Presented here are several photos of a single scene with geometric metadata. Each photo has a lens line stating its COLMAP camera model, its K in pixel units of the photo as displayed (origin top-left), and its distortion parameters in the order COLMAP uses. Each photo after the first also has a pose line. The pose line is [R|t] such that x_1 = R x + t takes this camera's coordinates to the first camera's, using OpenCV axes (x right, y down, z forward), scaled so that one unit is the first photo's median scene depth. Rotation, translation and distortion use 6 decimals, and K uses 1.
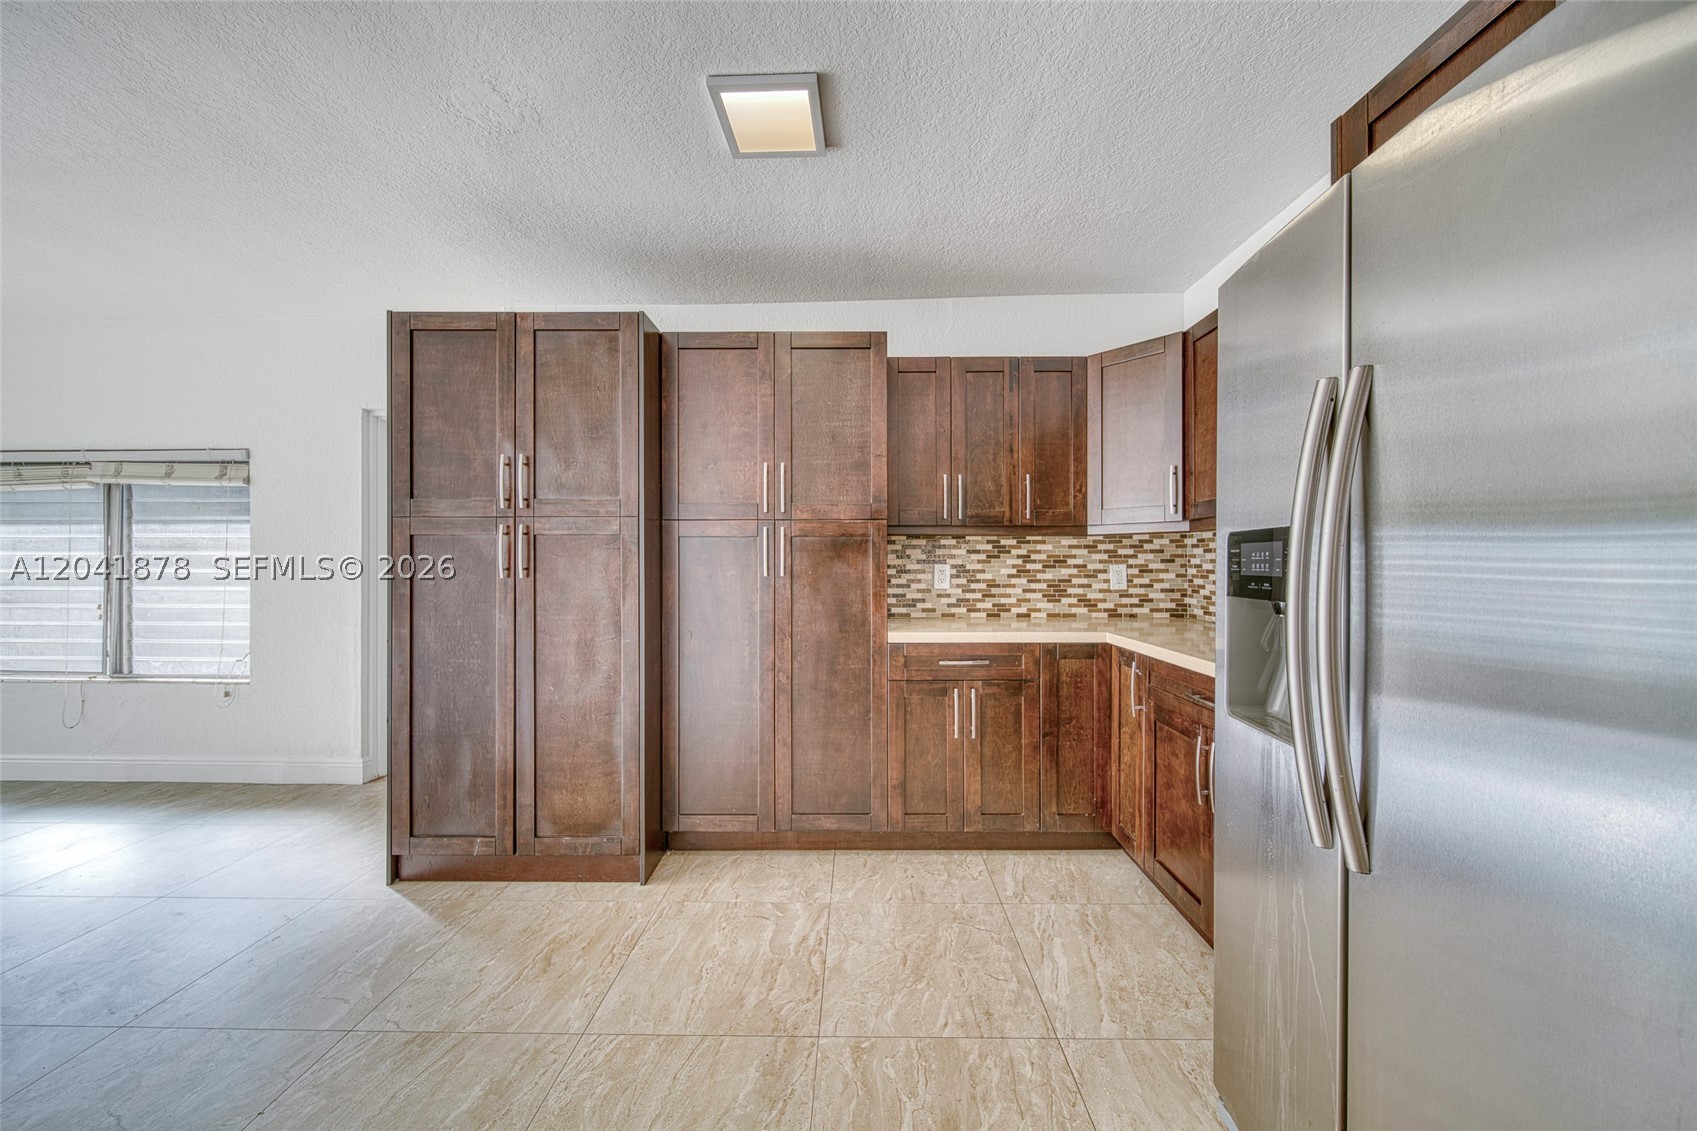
lens RADIAL K [[608.3, 0, 848.7], [0, 608.3, 559.0], [0, 0, 1]] dist [-0.001375, -0.001036]
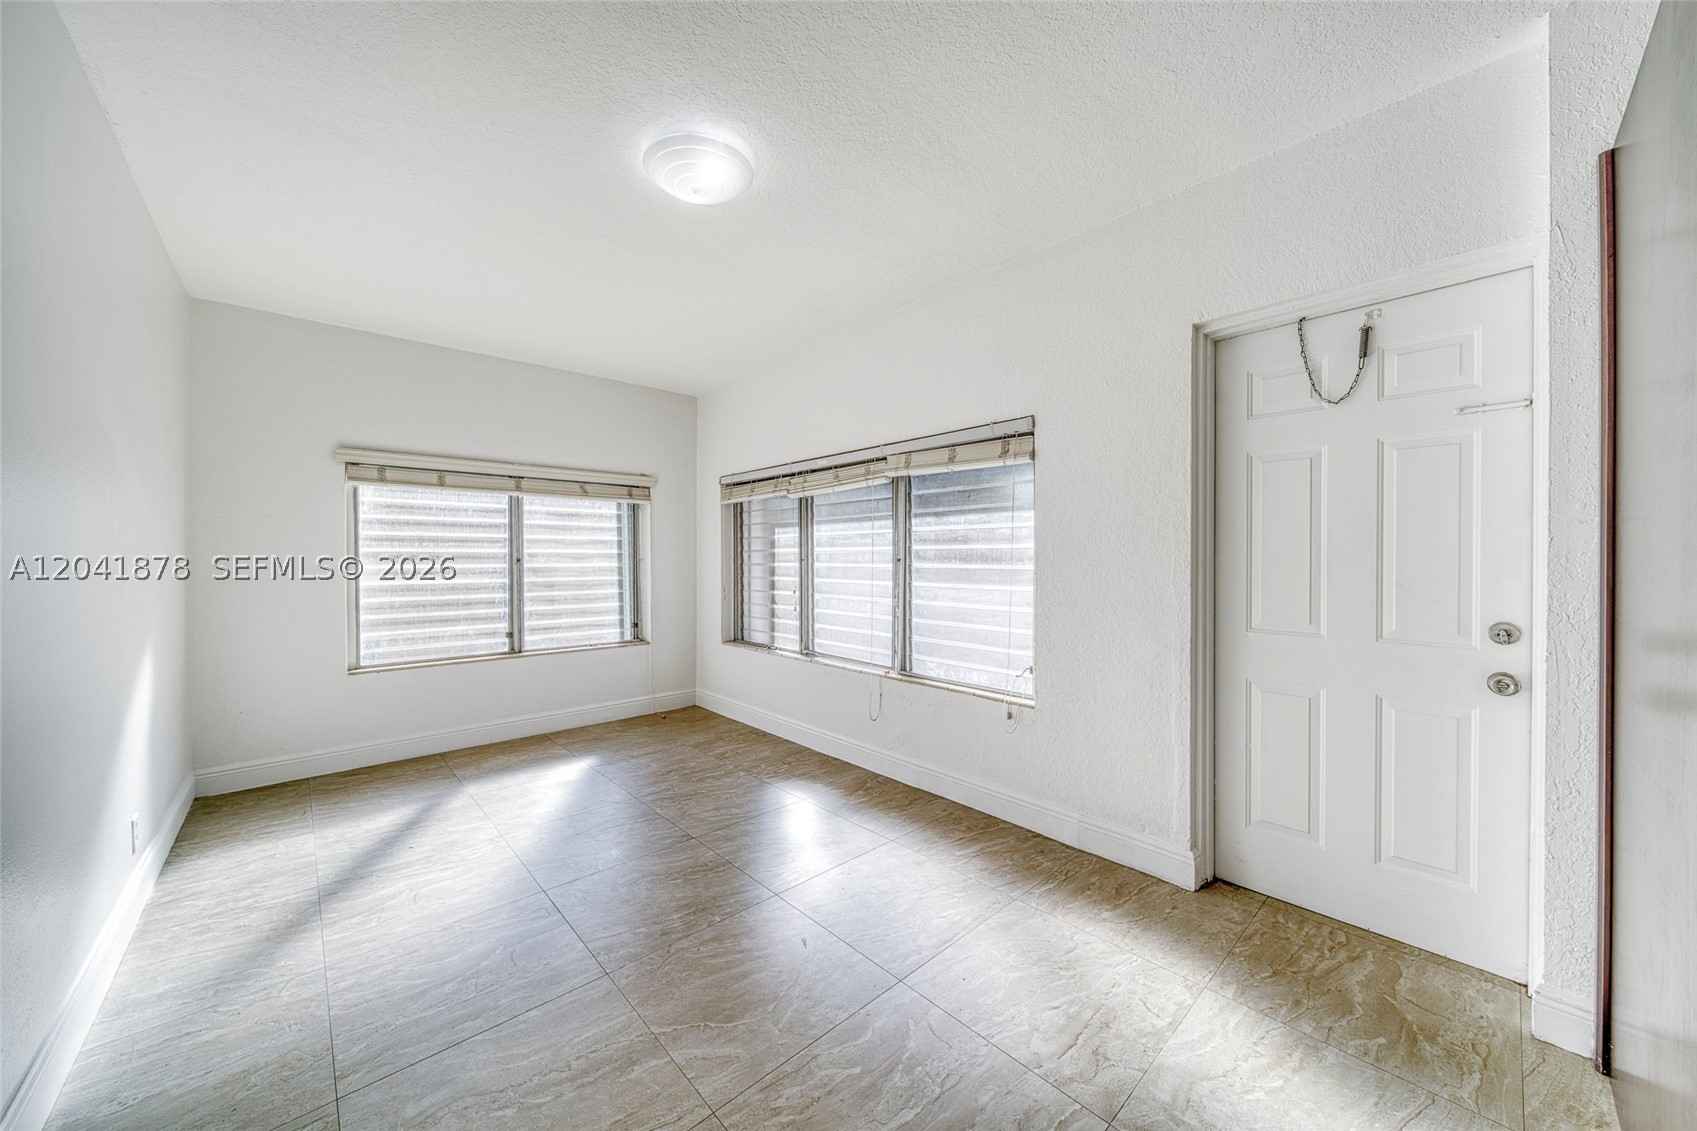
lens RADIAL K [[608.3, 0, 848.7], [0, 608.3, 559.0], [0, 0, 1]] dist [-0.001375, -0.001036]
pose [[0.687089, 0.000869, -0.726573, -0.550807], [0.001338, 0.999996, 0.002461, 0.005837], [0.726572, -0.002663, 0.687085, 0.258644]]
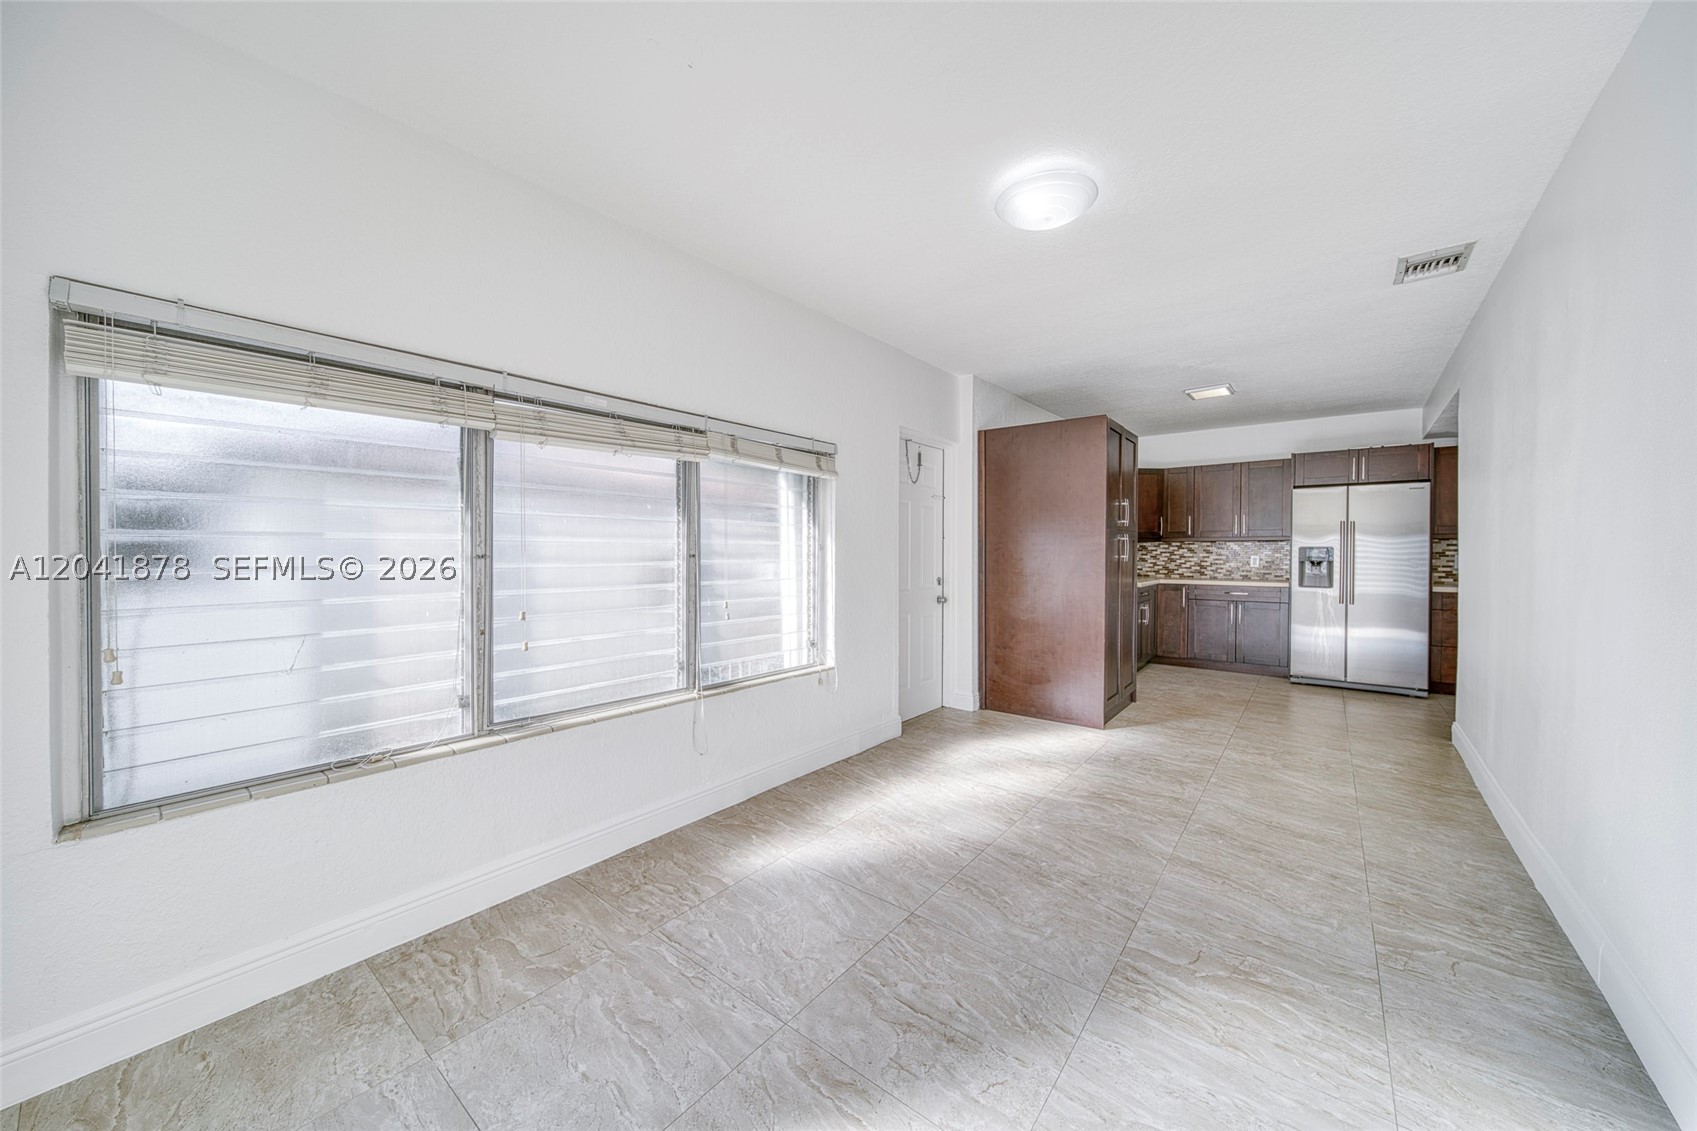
lens RADIAL K [[610.0, 0, 844.2], [0, 610.0, 557.6], [0, 0, 1]] dist [0.000658, -0.000139]
pose [[0.607329, -0.006736, 0.794422, -1.748616], [-0.000551, 0.999960, 0.008900, 0.004794], [-0.794451, -0.005843, 0.607301, 0.333505]]
